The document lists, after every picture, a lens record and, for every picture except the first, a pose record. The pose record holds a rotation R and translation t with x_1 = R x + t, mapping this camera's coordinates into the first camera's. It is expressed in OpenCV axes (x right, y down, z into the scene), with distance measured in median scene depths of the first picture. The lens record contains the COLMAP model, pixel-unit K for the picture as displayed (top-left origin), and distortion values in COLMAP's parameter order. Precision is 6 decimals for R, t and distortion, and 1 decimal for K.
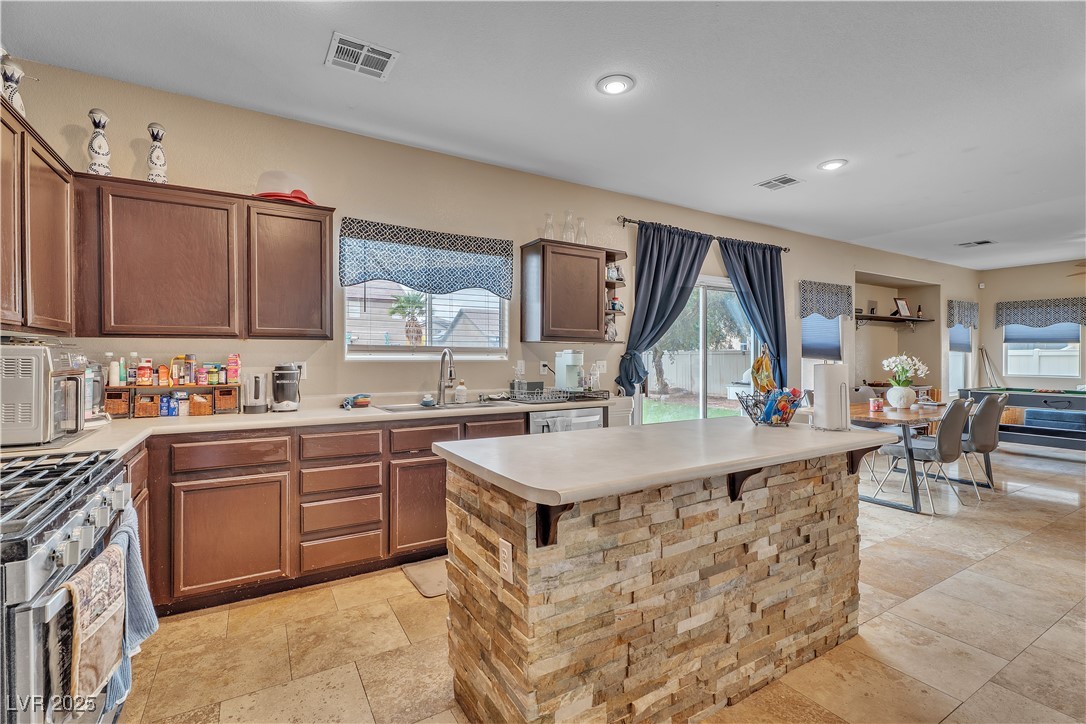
lens RADIAL K [[492.1, 0, 541.8], [0, 492.1, 359.0], [0, 0, 1]] dist [0.000126, -0.000147]
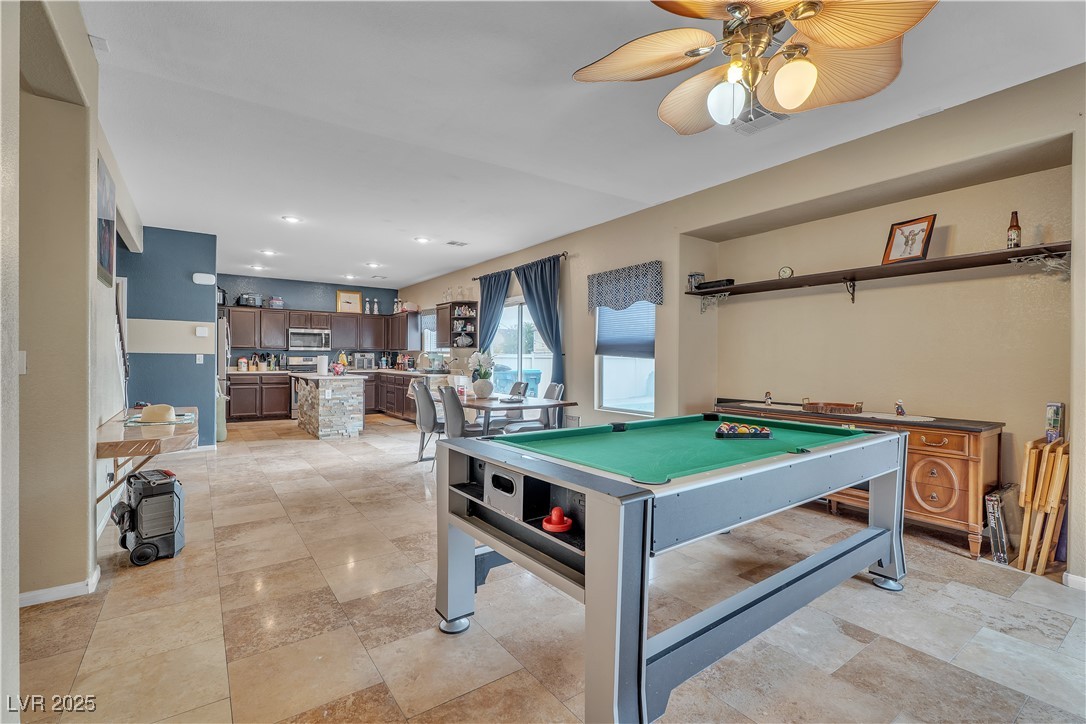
lens RADIAL K [[492.1, 0, 541.5], [0, 492.1, 360.8], [0, 0, 1]] dist [0.000126, -0.000147]
pose [[0.077572, 0.003422, -0.996981, 1.697083], [-0.010545, 0.999941, 0.002612, 0.008643], [0.996931, 0.010310, 0.077604, 0.941809]]
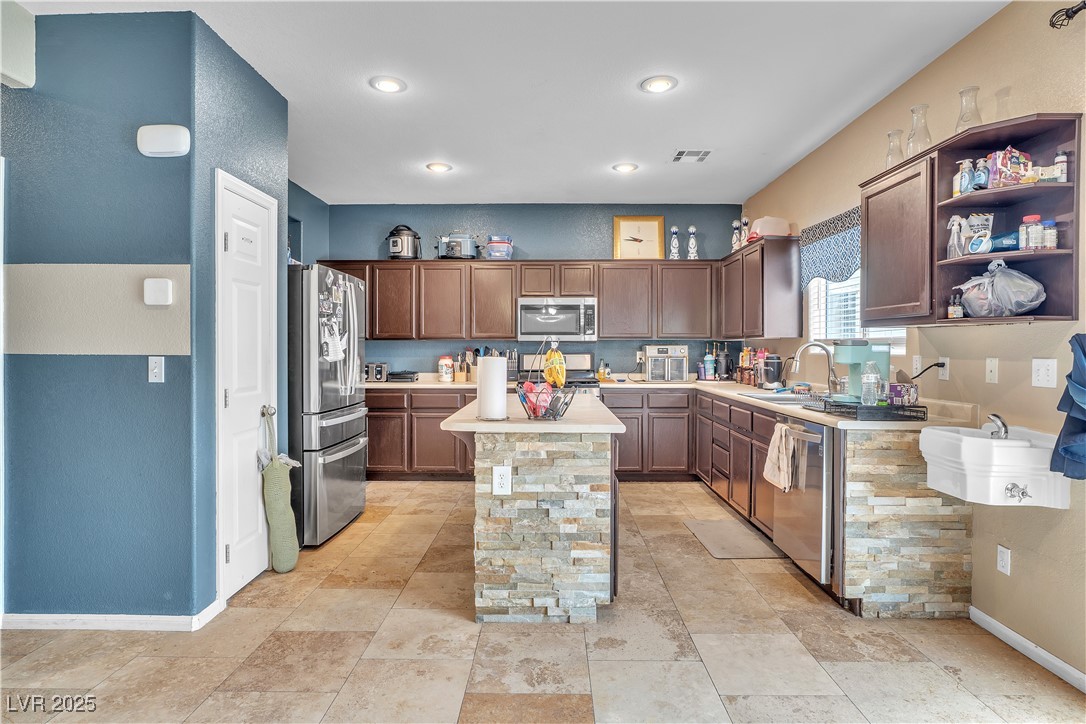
lens RADIAL K [[581.3, 0, 542.3], [0, 581.3, 355.3], [0, 0, 1]] dist [-0.013454, 0.000521]
pose [[-0.525874, 0.008095, -0.850524, 0.681918], [-0.004666, 0.999912, 0.012402, -0.003851], [0.850550, 0.010490, -0.525790, 0.749273]]
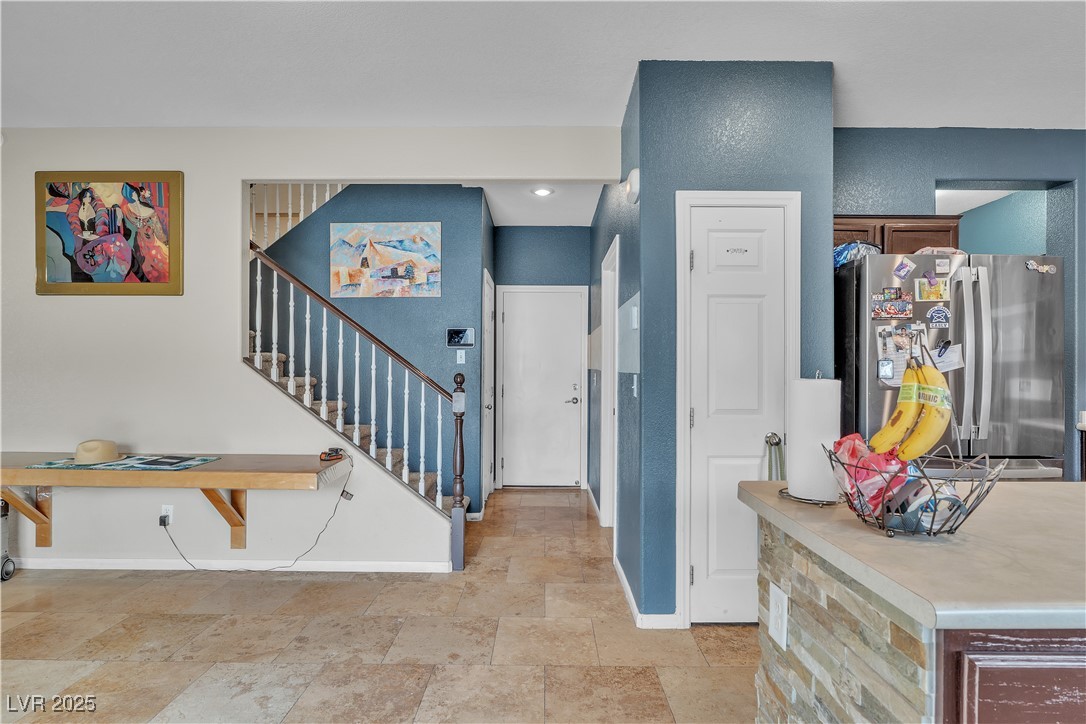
lens RADIAL K [[555.2, 0, 545.1], [0, 555.2, 367.6], [0, 0, 1]] dist [-0.004458, -0.001190]
pose [[-0.858075, -0.001957, 0.513520, 0.226091], [-0.003352, 0.999993, -0.001791, -0.000114], [-0.513513, -0.003258, -0.858076, 0.724949]]
